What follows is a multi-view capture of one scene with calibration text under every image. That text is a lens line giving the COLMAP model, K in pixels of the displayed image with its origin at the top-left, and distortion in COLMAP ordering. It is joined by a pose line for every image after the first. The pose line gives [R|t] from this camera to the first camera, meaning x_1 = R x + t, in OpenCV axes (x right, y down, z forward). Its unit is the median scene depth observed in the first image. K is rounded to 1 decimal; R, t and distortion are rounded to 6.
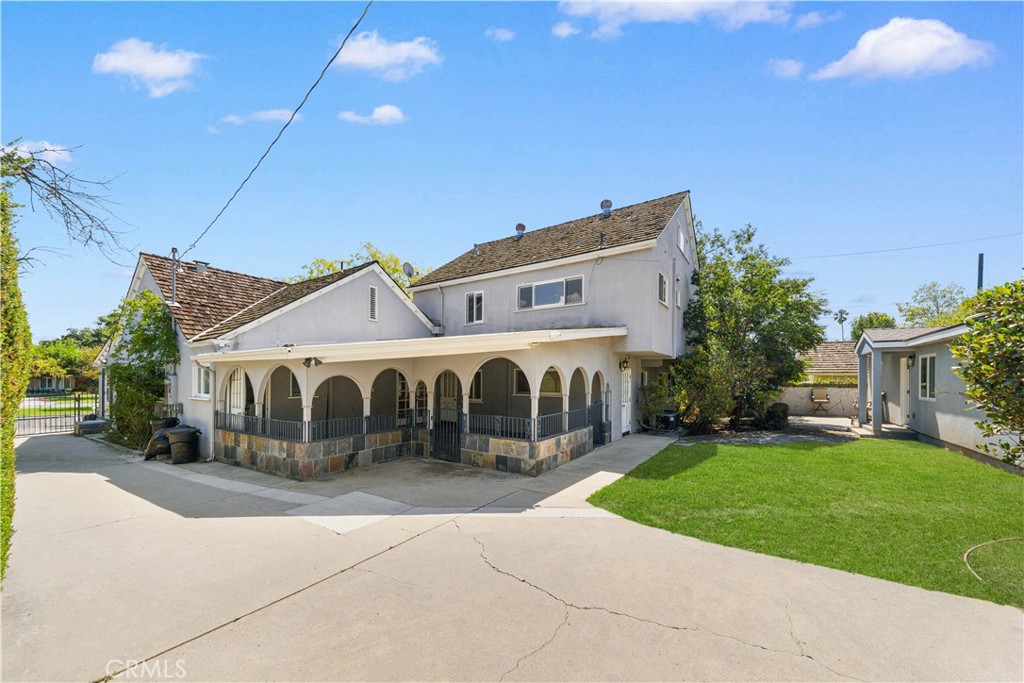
lens RADIAL K [[377.9, 0, 510.1], [0, 377.9, 378.9], [0, 0, 1]] dist [-0.000304, -0.000228]
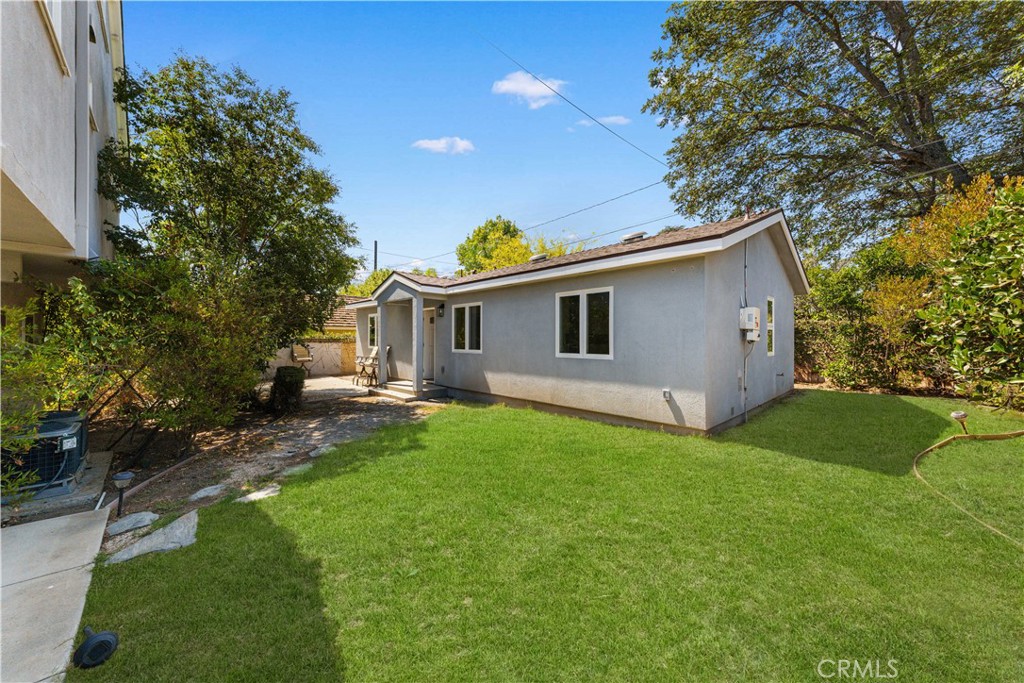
lens RADIAL K [[364.8, 0, 512.0], [0, 364.8, 341.5], [0, 0, 1]] dist [-0.000096, -0.000118]
pose [[0.213830, -0.011795, 0.976800, 0.215528], [0.000450, 0.999928, 0.011976, 0.015165], [-0.976871, -0.002121, 0.213820, 0.594141]]
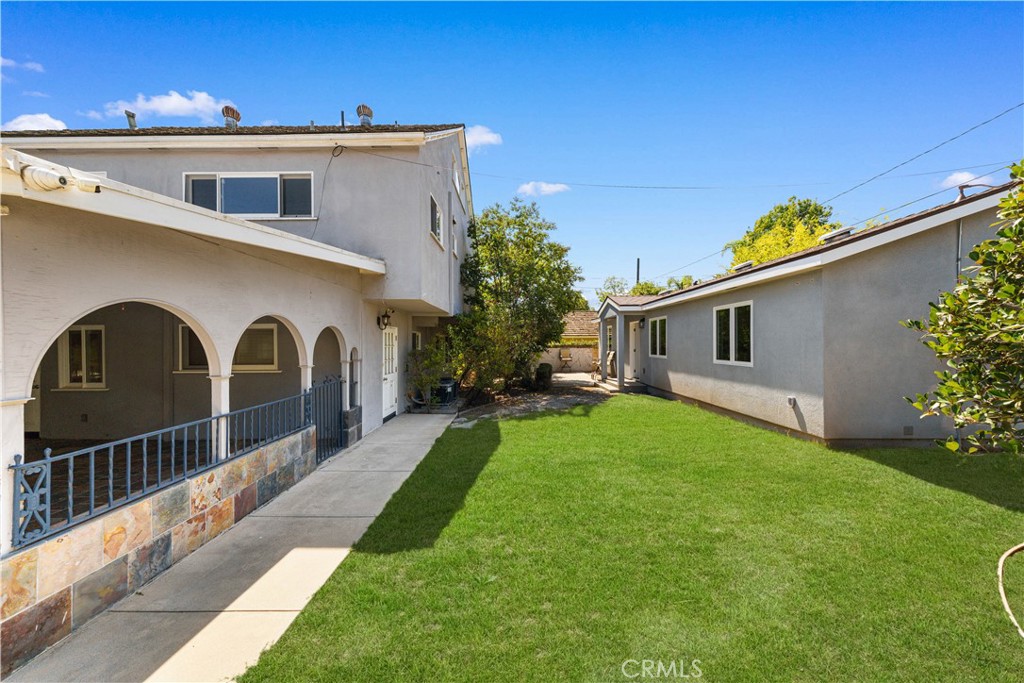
lens RADIAL K [[343.8, 0, 507.8], [0, 343.8, 338.1], [0, 0, 1]] dist [-0.001171, -0.000433]
pose [[0.840889, -0.002535, 0.541202, 0.136094], [0.010897, 0.999866, -0.012247, 0.004677], [-0.541098, 0.016196, 0.840804, 0.311674]]
